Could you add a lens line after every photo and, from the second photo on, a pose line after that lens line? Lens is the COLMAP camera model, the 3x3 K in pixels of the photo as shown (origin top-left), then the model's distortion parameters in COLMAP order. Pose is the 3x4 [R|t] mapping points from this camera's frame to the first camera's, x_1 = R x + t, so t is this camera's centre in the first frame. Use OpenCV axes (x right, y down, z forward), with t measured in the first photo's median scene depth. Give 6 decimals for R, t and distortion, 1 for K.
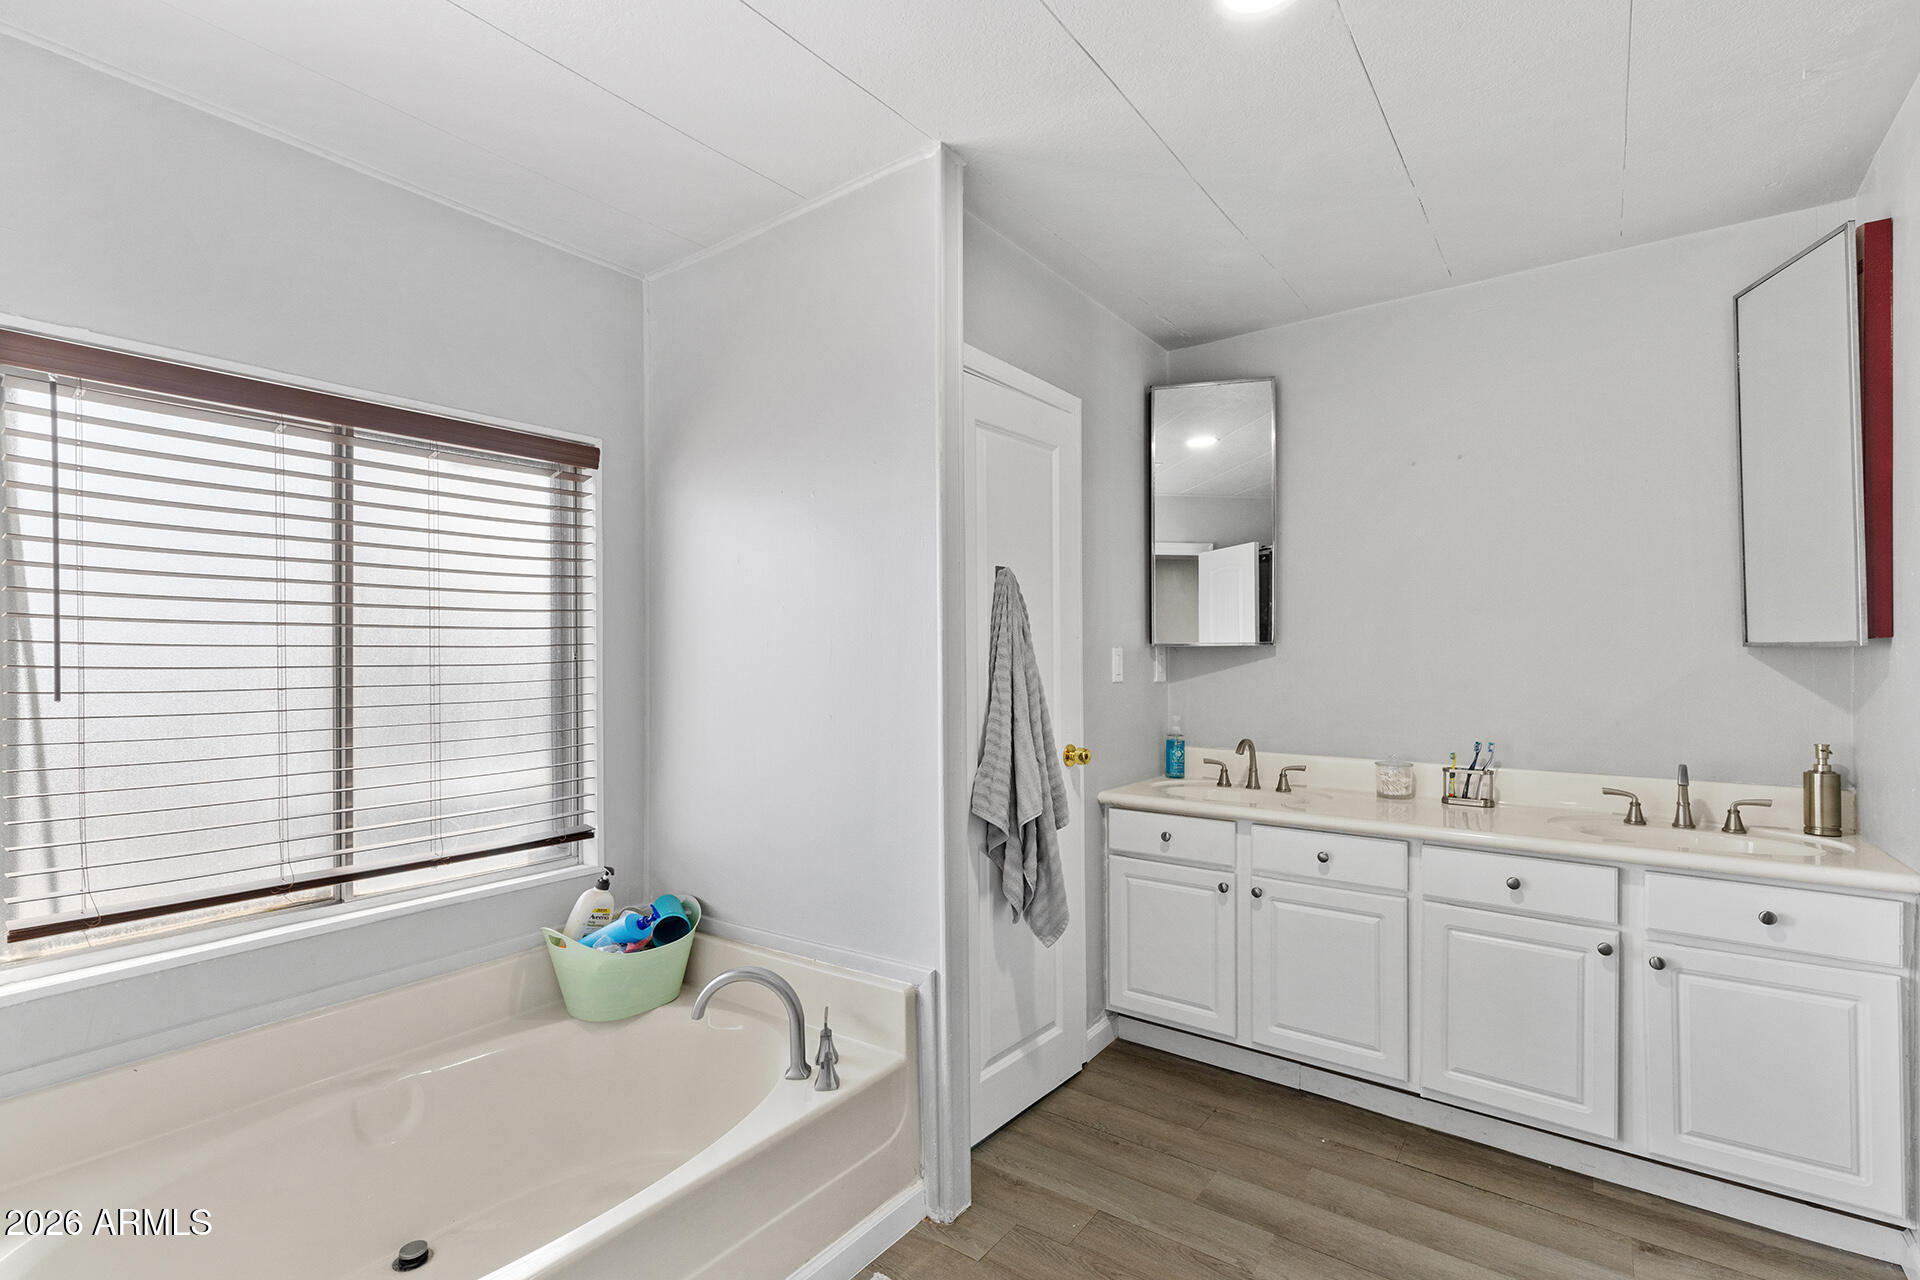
lens RADIAL K [[869.0, 0, 955.8], [0, 869.0, 648.2], [0, 0, 1]] dist [0.010099, 0.000611]
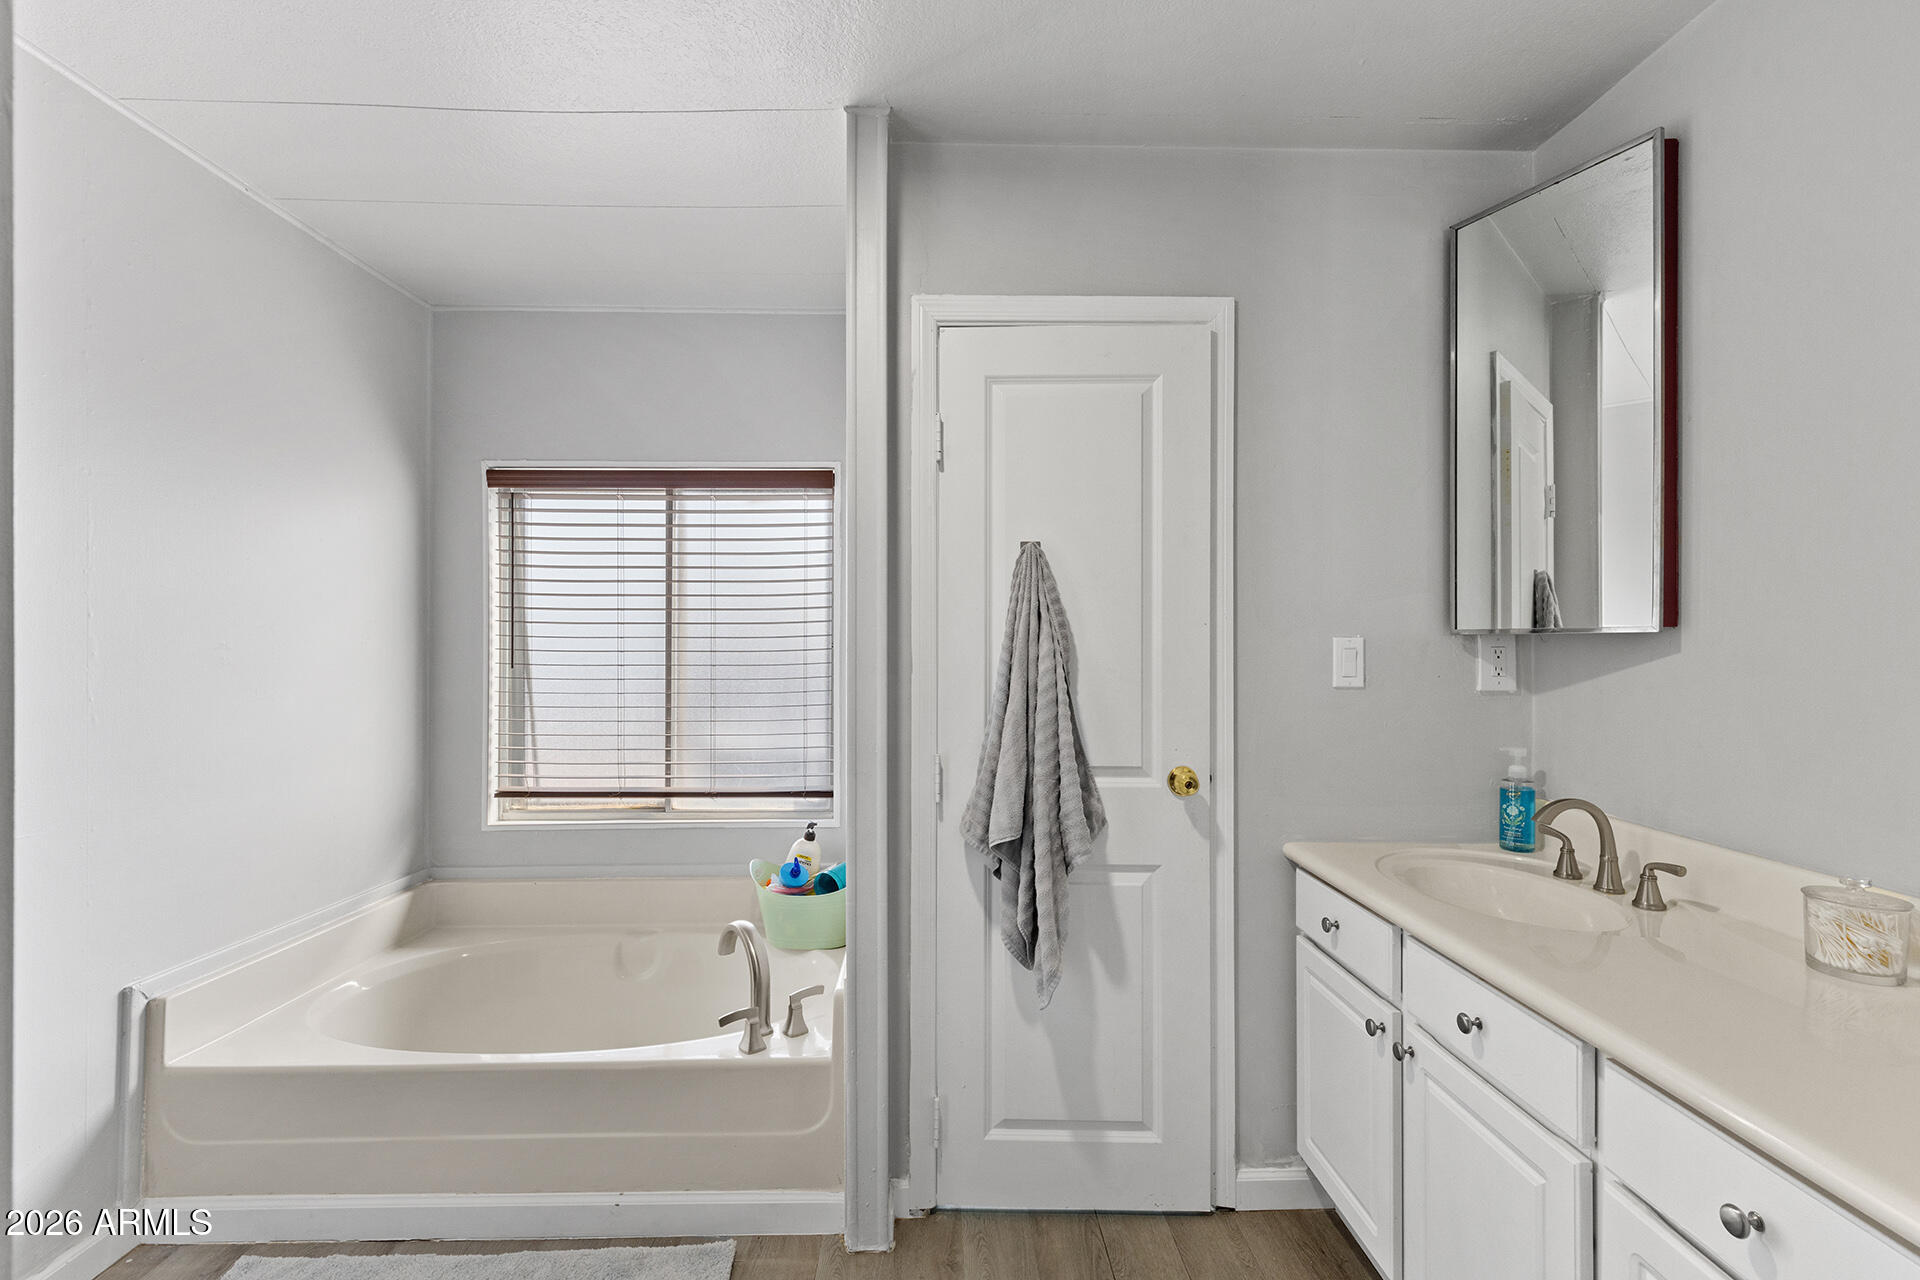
lens RADIAL K [[869.0, 0, 958.3], [0, 869.0, 633.9], [0, 0, 1]] dist [0.010099, 0.000611]
pose [[0.615551, -0.005995, -0.788074, 0.672240], [-0.000502, 0.999968, -0.008000, 0.003160], [0.788097, 0.005320, 0.615529, 0.426357]]
